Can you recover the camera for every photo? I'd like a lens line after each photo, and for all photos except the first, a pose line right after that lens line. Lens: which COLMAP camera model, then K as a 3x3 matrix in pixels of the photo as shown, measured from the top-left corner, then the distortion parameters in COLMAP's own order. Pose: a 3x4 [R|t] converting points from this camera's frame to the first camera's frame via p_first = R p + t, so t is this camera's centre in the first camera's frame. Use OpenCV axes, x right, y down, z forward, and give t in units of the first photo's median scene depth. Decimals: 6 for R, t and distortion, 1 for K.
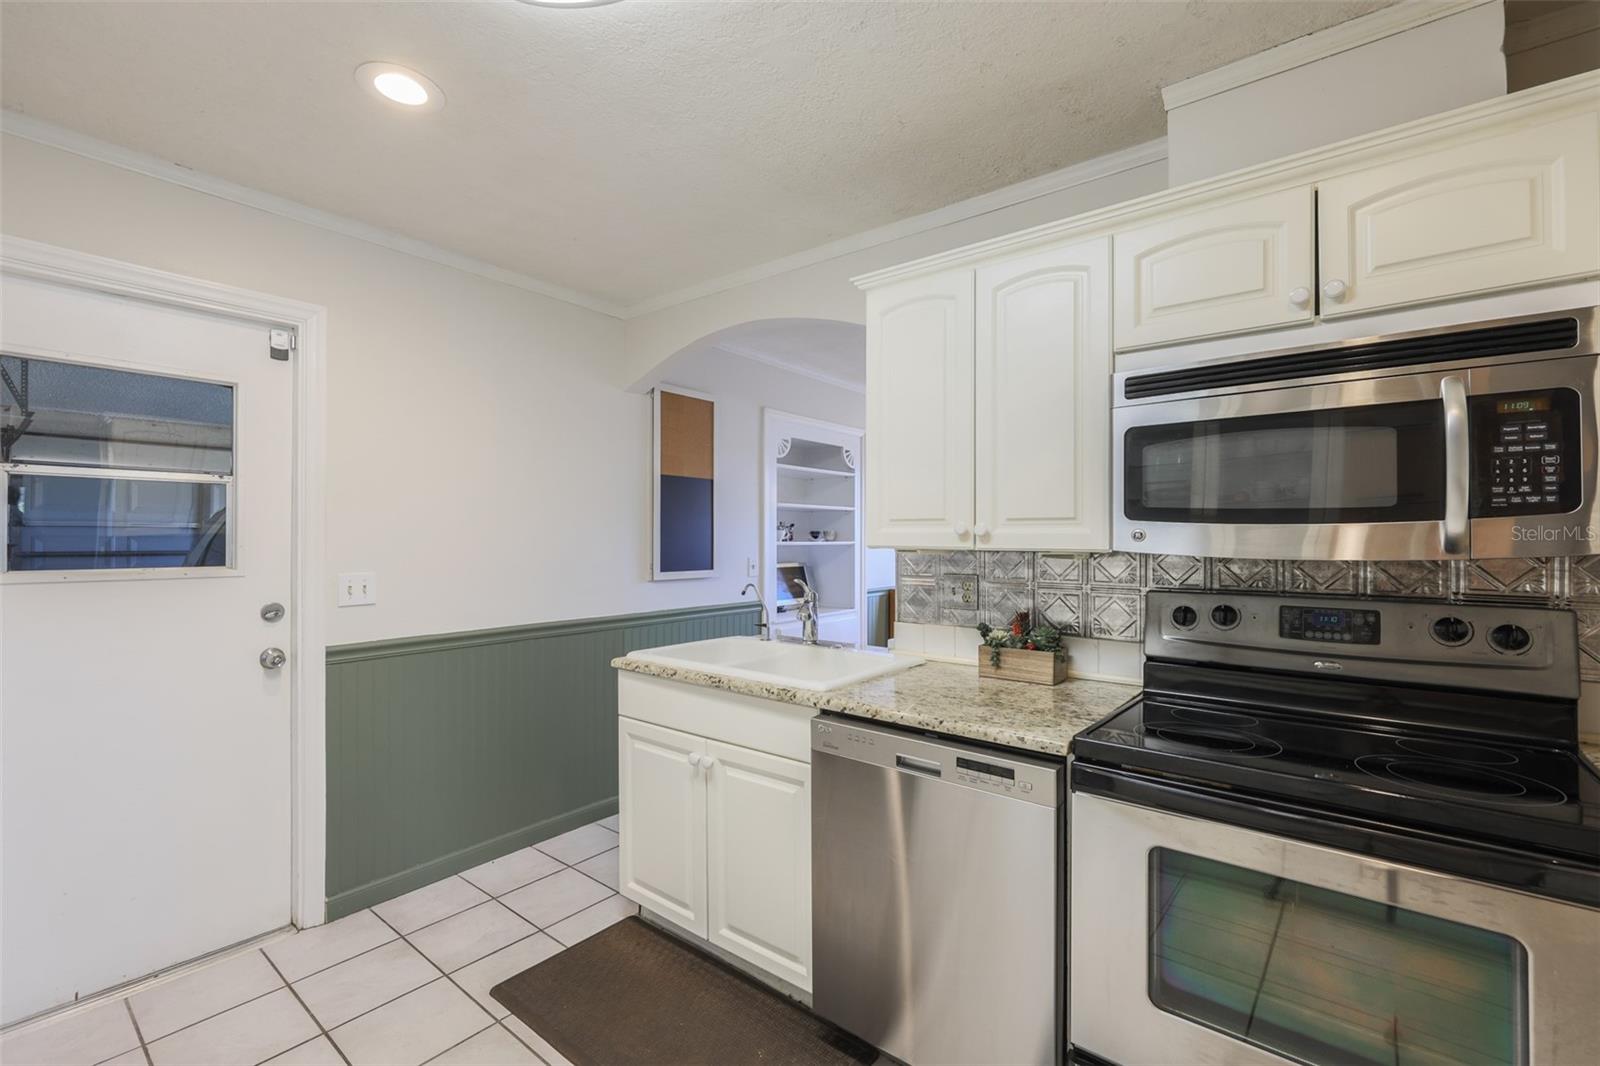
lens RADIAL K [[685.7, 0, 814.9], [0, 685.7, 536.1], [0, 0, 1]] dist [-0.003877, 0.001525]
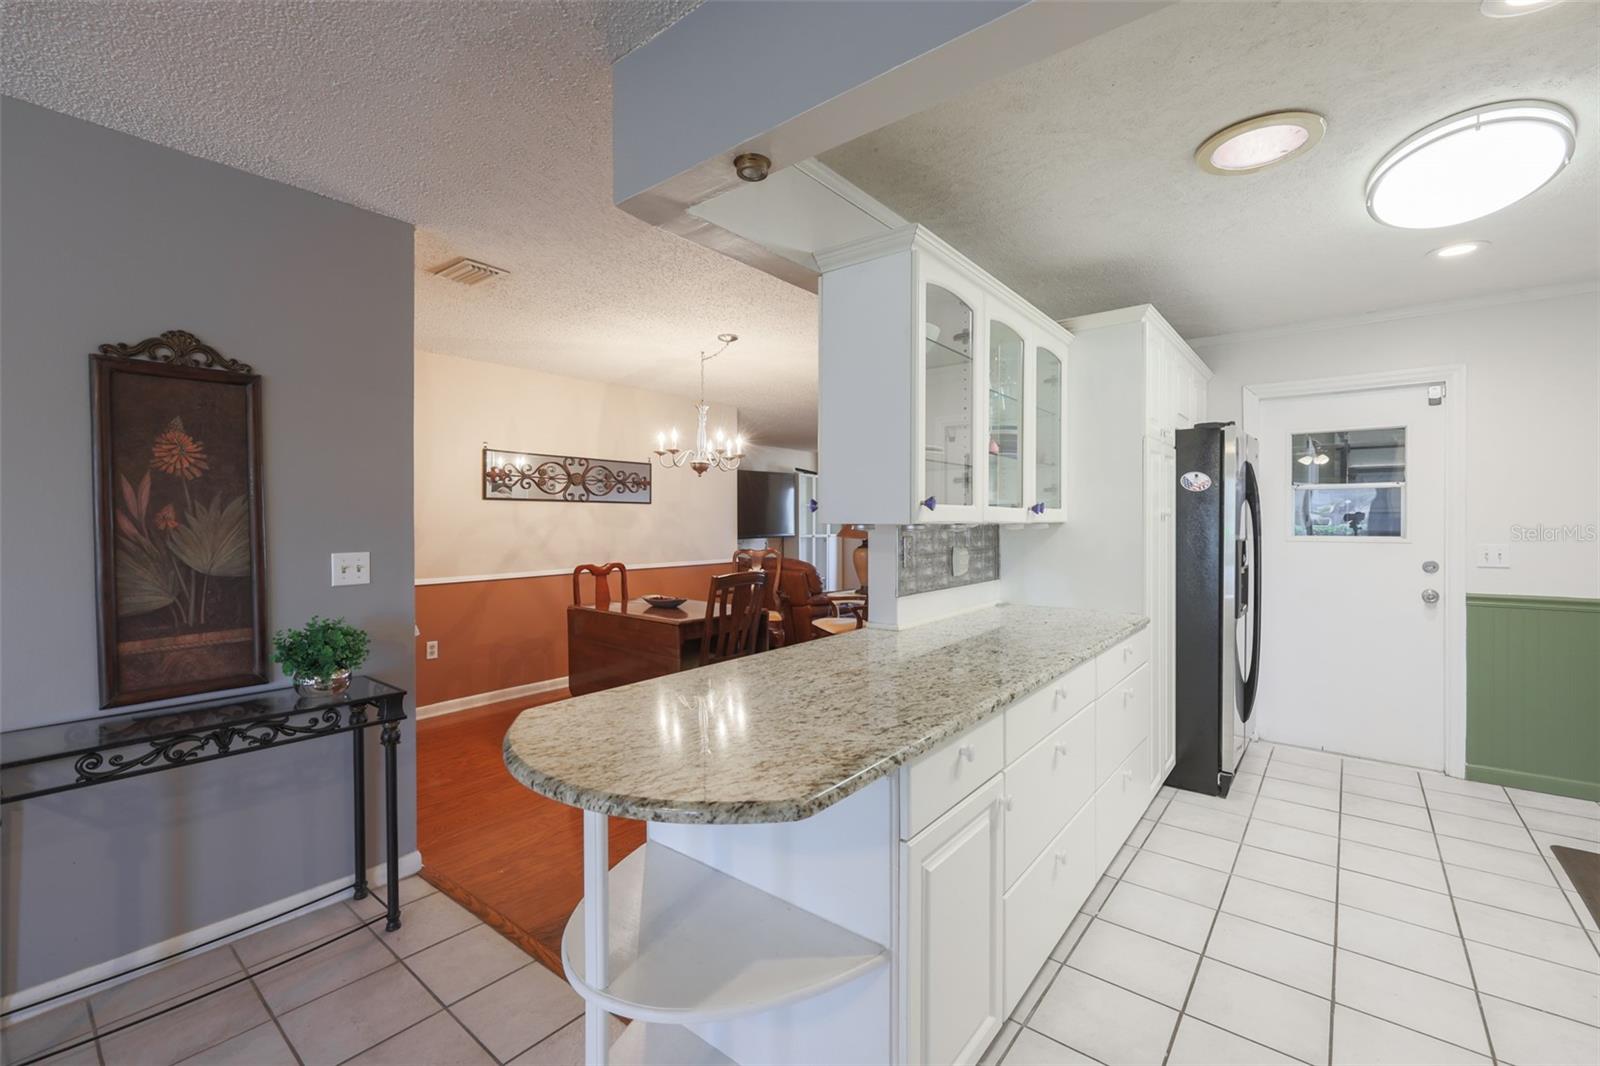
lens RADIAL K [[685.7, 0, 797.3], [0, 685.7, 526.4], [0, 0, 1]] dist [-0.003877, 0.001525]
pose [[-0.012722, 0.007562, -0.999890, 0.917878], [0.003601, 0.999965, 0.007516, 0.001476], [0.999913, -0.003505, -0.012749, -0.498849]]
